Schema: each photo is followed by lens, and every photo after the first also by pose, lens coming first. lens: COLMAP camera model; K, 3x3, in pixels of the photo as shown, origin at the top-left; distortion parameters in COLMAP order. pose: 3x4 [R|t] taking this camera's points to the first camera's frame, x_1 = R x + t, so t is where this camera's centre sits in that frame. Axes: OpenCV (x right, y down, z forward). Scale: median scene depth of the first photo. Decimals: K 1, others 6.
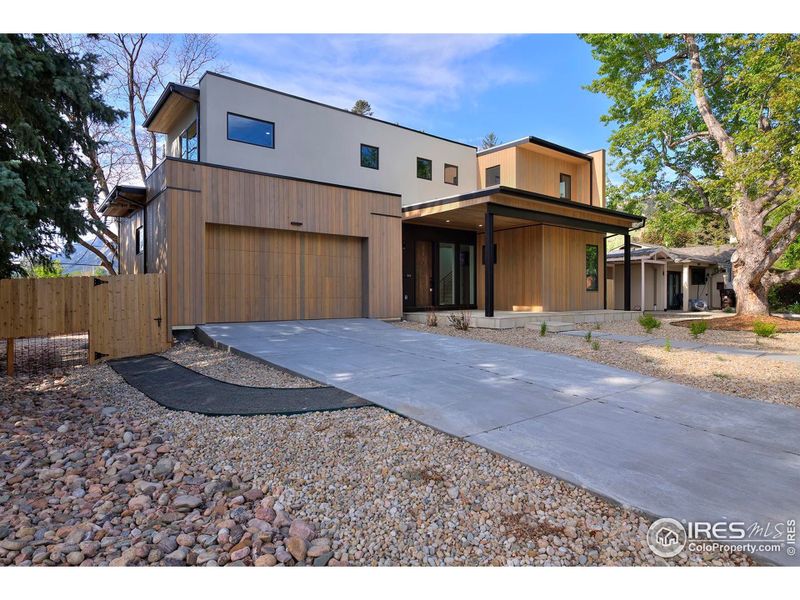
lens RADIAL K [[453.8, 0, 432.3], [0, 453.8, 298.4], [0, 0, 1]] dist [-0.005444, 0.000845]
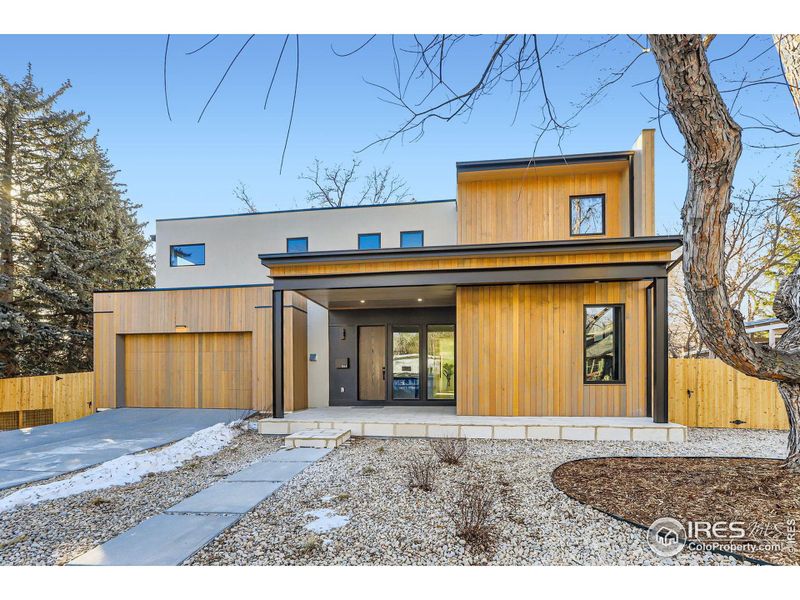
lens RADIAL K [[414.4, 0, 419.0], [0, 414.4, 378.2], [0, 0, 1]] dist [-0.016447, 0.000297]
pose [[0.678793, 0.000274, -0.734330, 0.834767], [-0.006710, 0.999960, -0.005830, -0.027132], [0.734299, 0.008885, 0.678768, 0.679794]]
